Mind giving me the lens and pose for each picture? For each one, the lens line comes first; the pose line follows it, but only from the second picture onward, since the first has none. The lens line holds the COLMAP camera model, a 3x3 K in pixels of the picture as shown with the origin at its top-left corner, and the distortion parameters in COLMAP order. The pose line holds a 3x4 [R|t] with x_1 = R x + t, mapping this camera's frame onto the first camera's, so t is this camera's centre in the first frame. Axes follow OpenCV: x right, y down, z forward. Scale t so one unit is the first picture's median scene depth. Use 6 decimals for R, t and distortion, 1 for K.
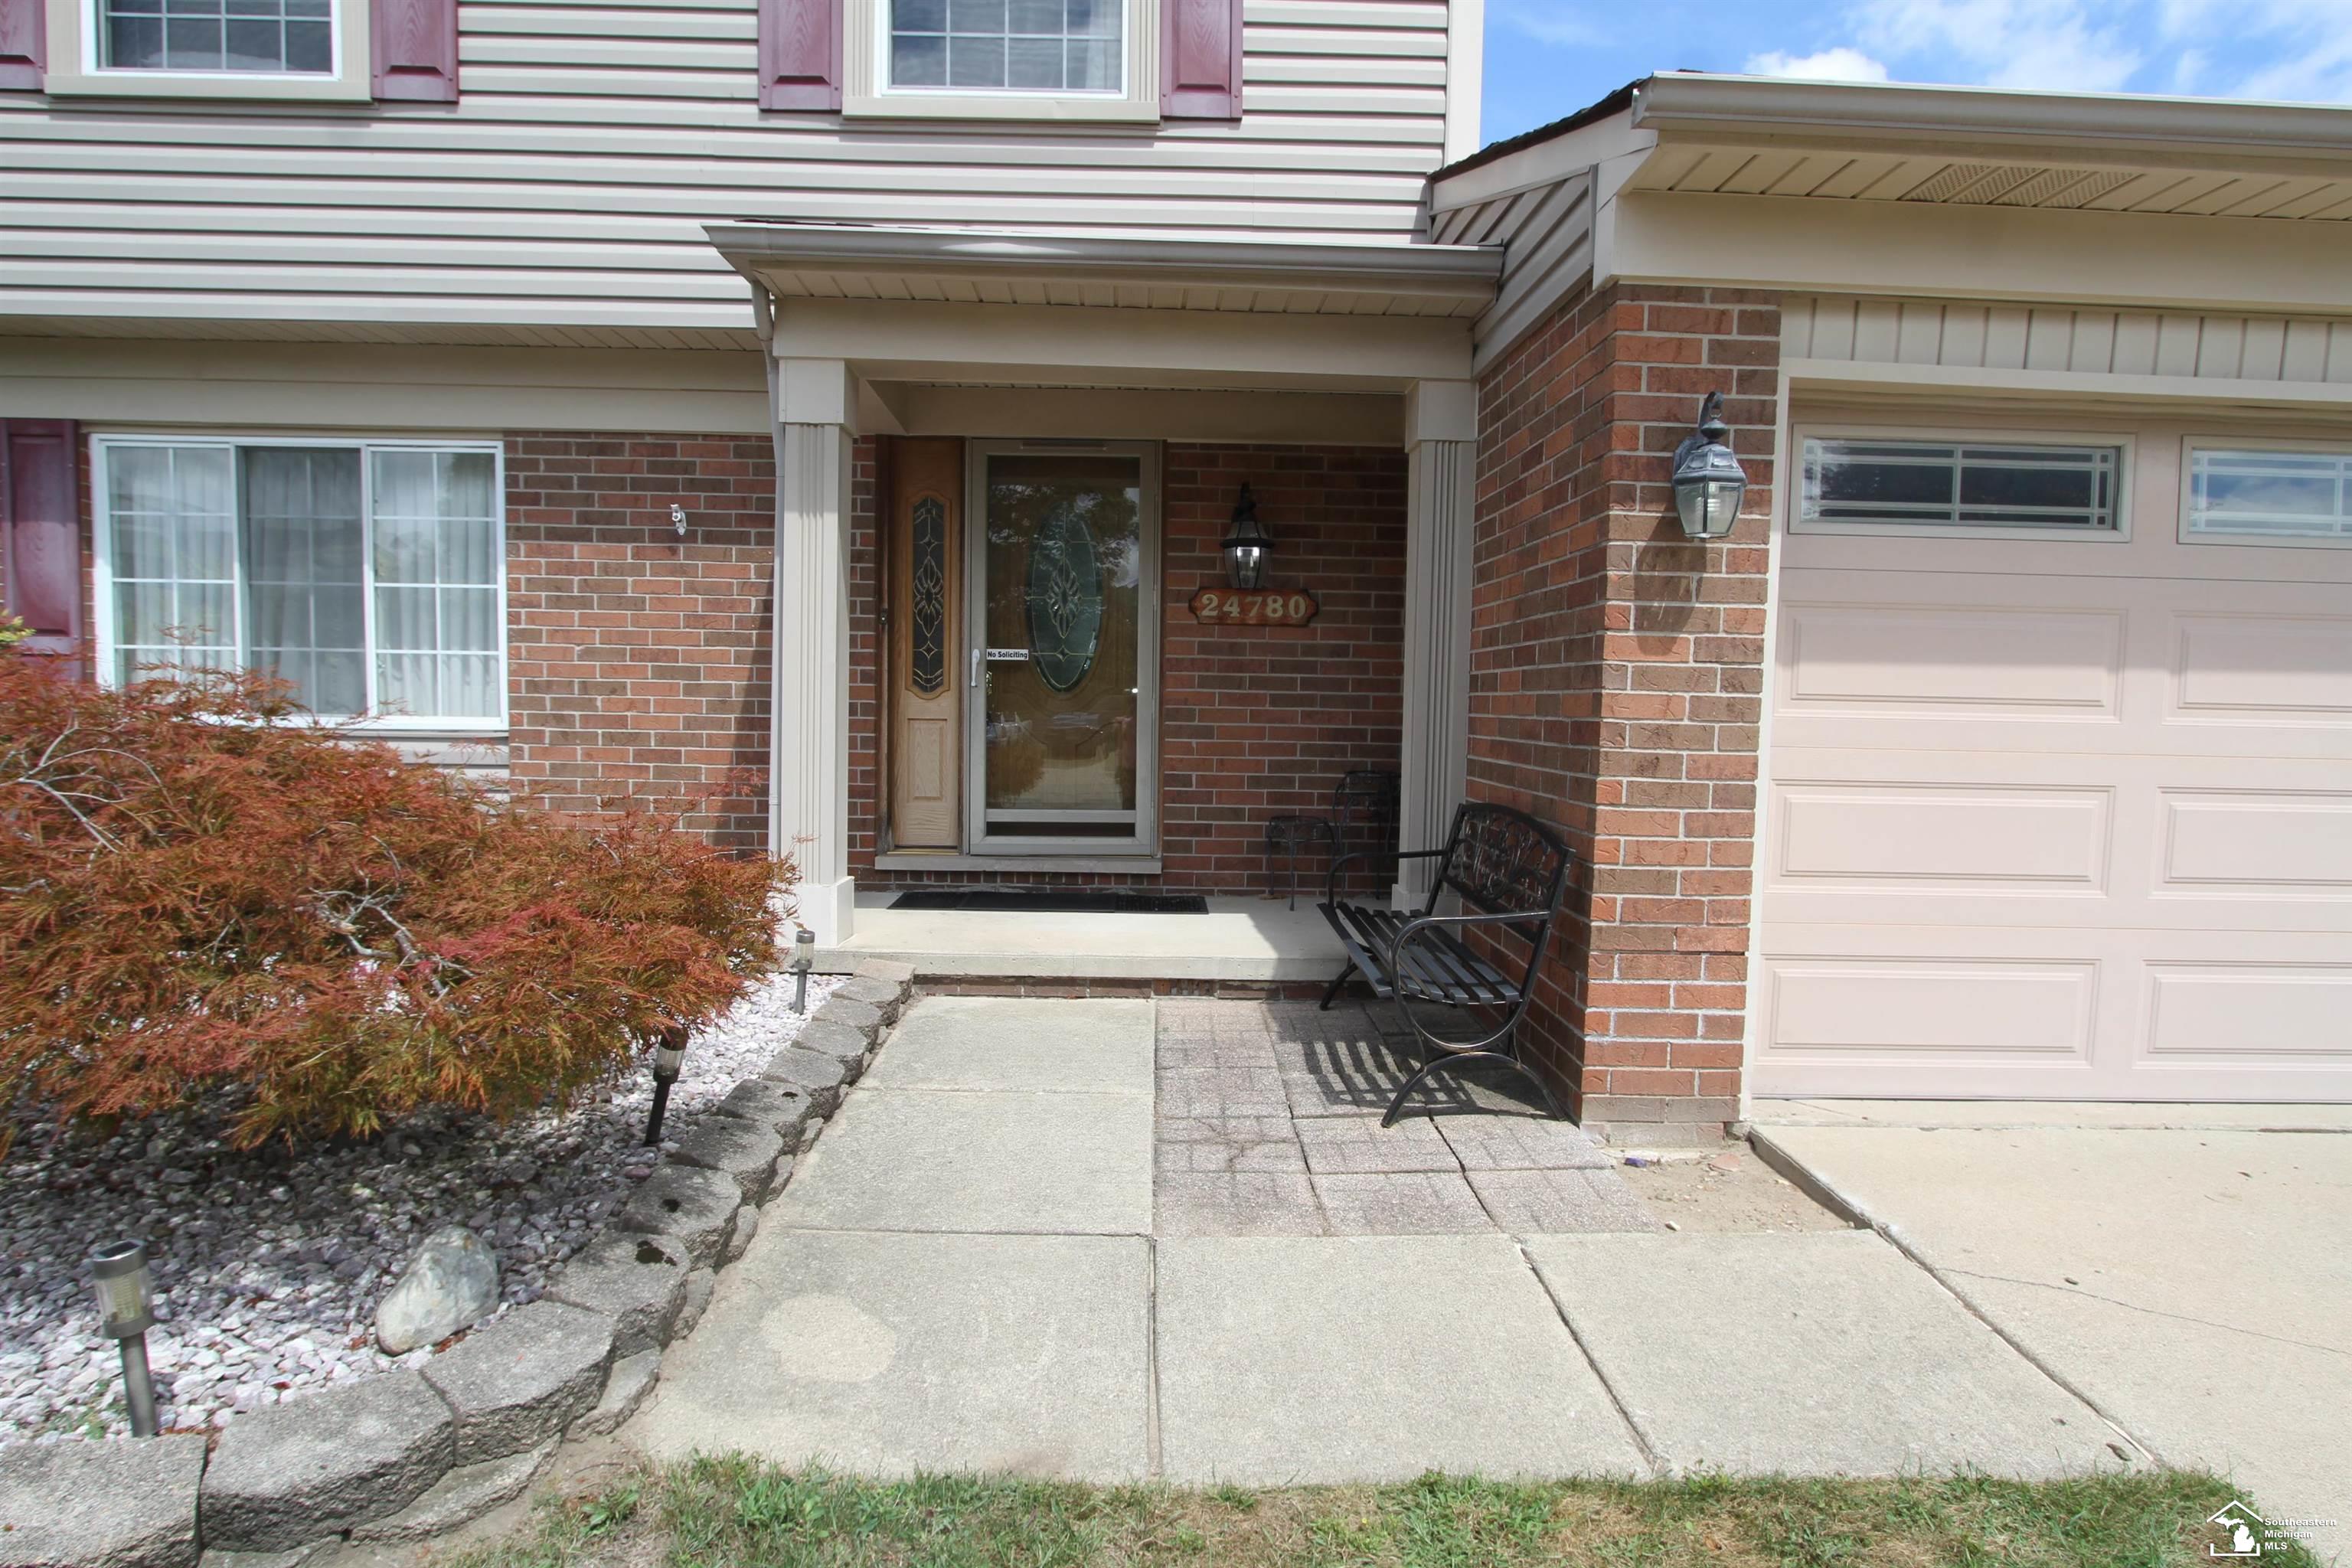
lens RADIAL K [[1260.7, 0, 1176.0], [0, 1260.7, 784.0], [0, 0, 1]] dist [-0.007672, 0.001422]
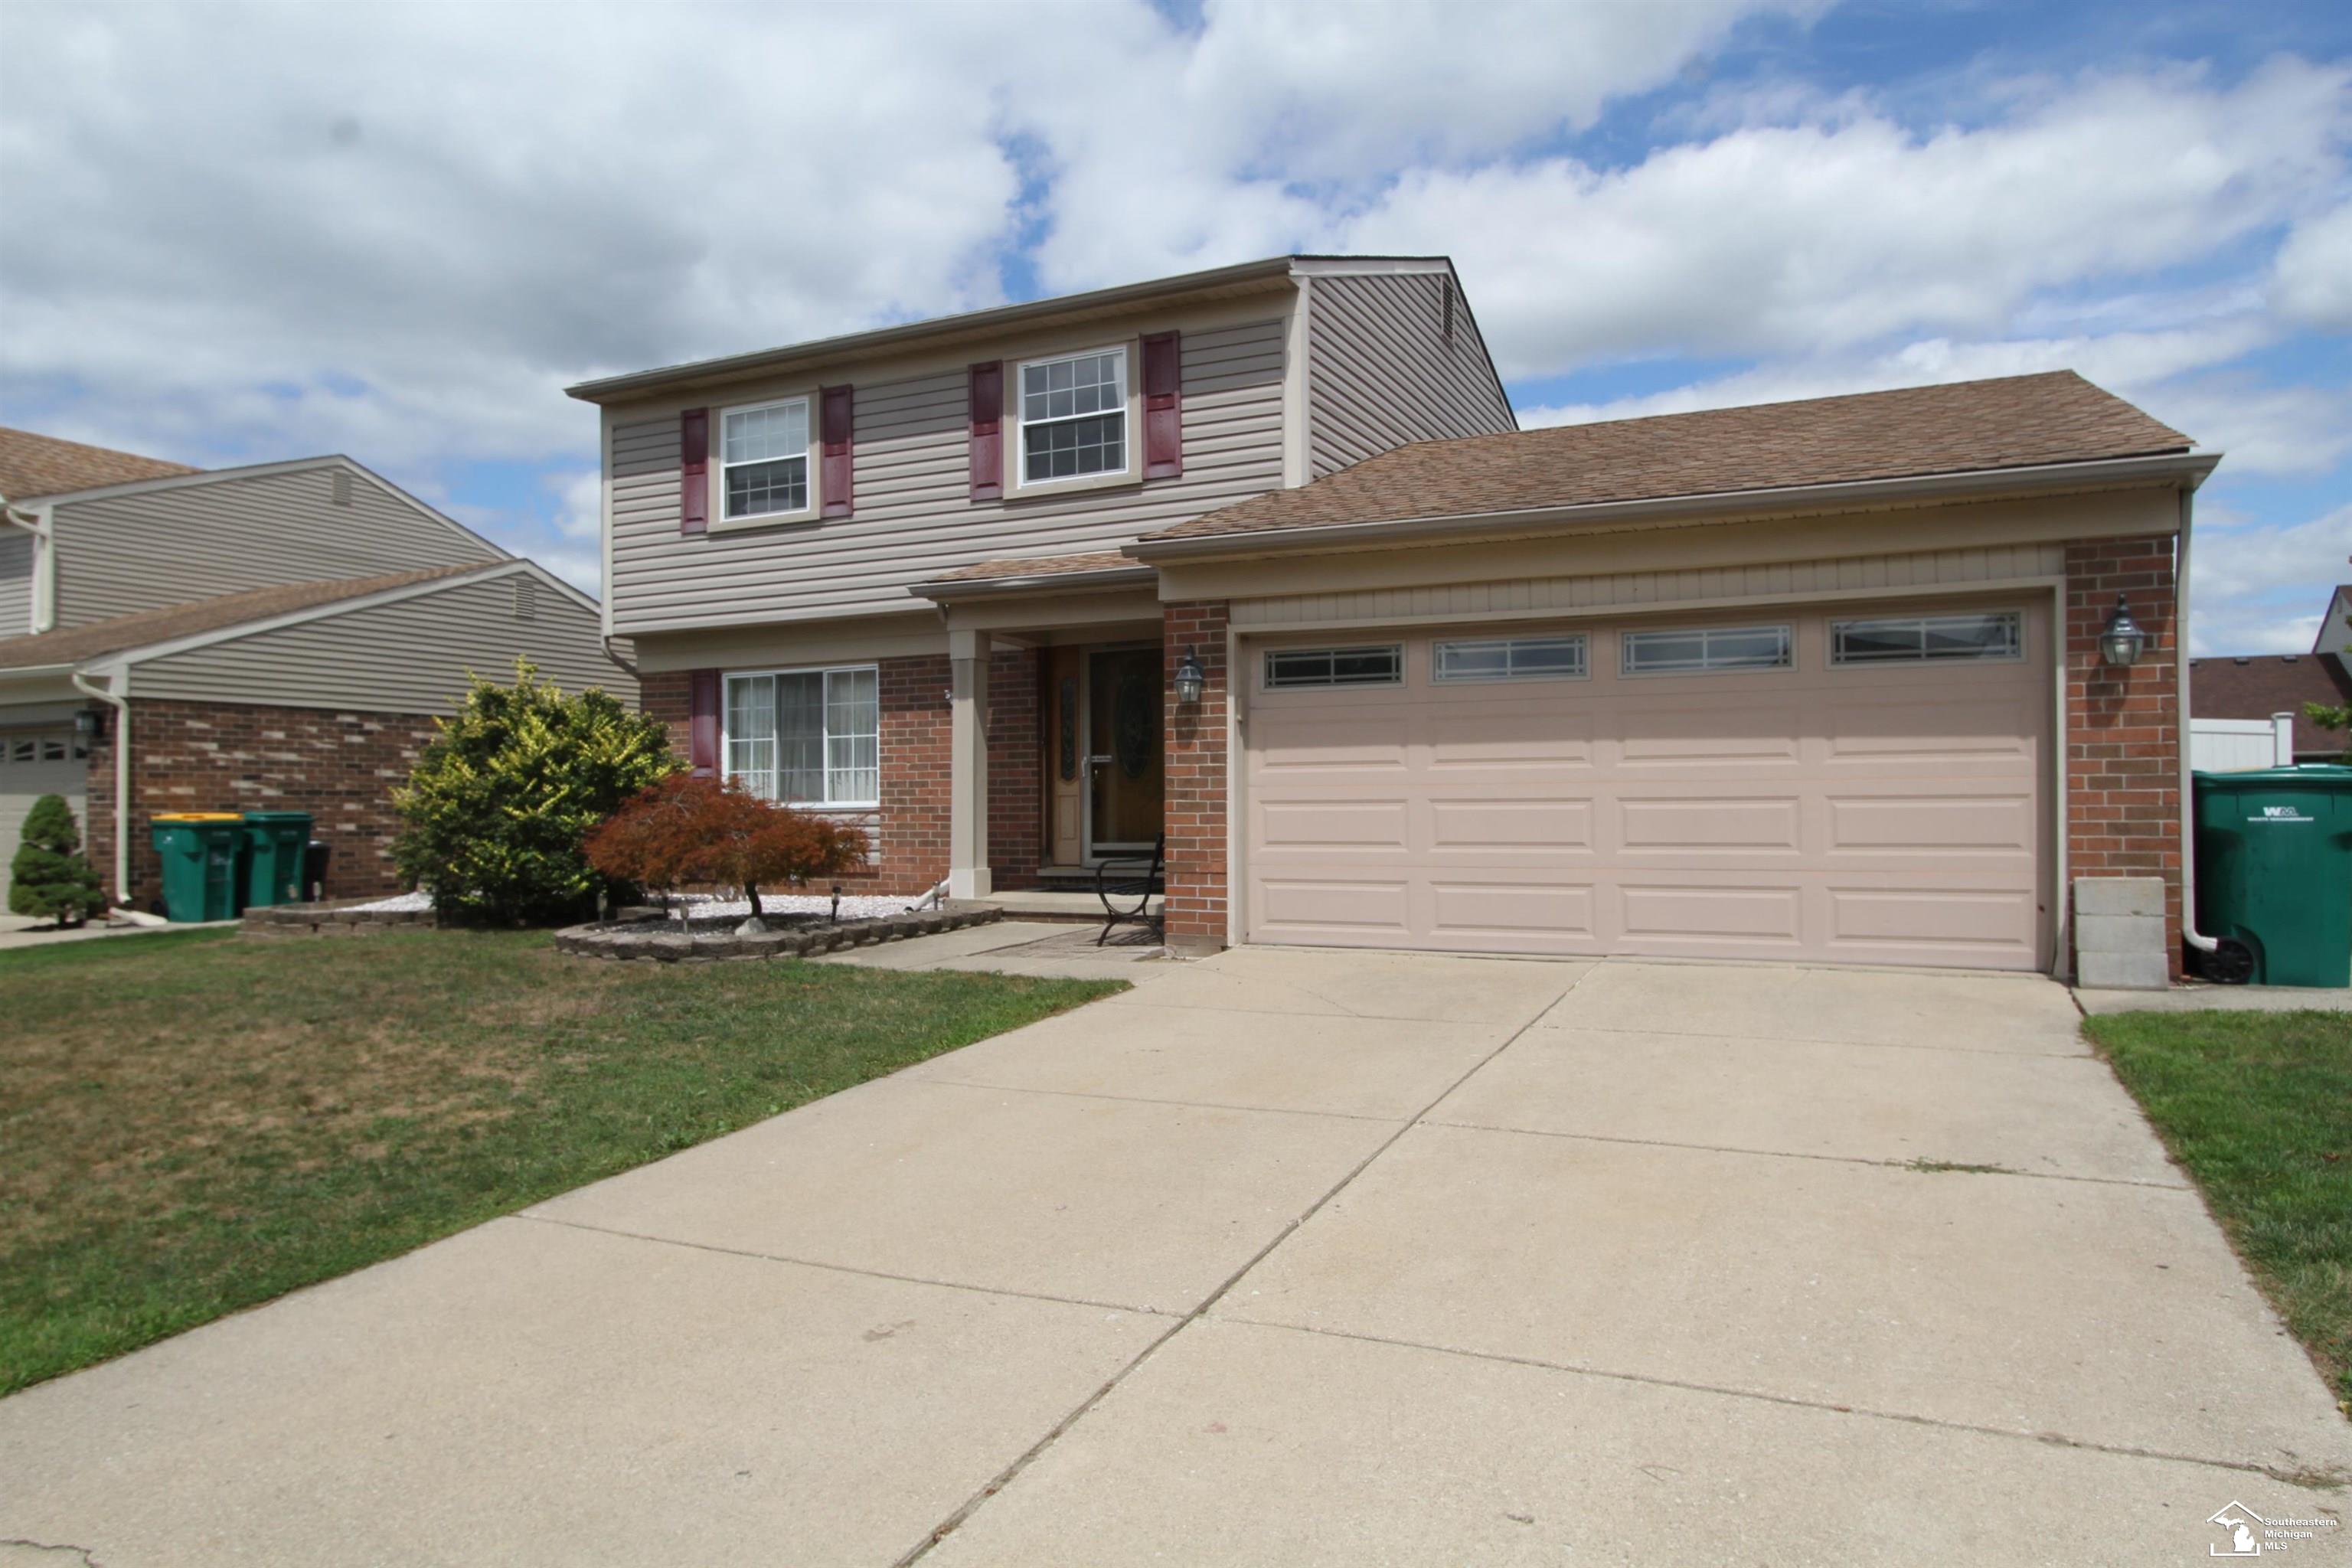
lens RADIAL K [[1528.8, 0, 1176.0], [0, 1528.8, 784.0], [0, 0, 1]] dist [0.000871, -0.000084]
pose [[0.892416, -0.034093, -0.449924, 1.008844], [-0.004562, 0.996409, -0.084550, 0.127443], [0.451191, 0.077506, 0.889055, -0.970755]]
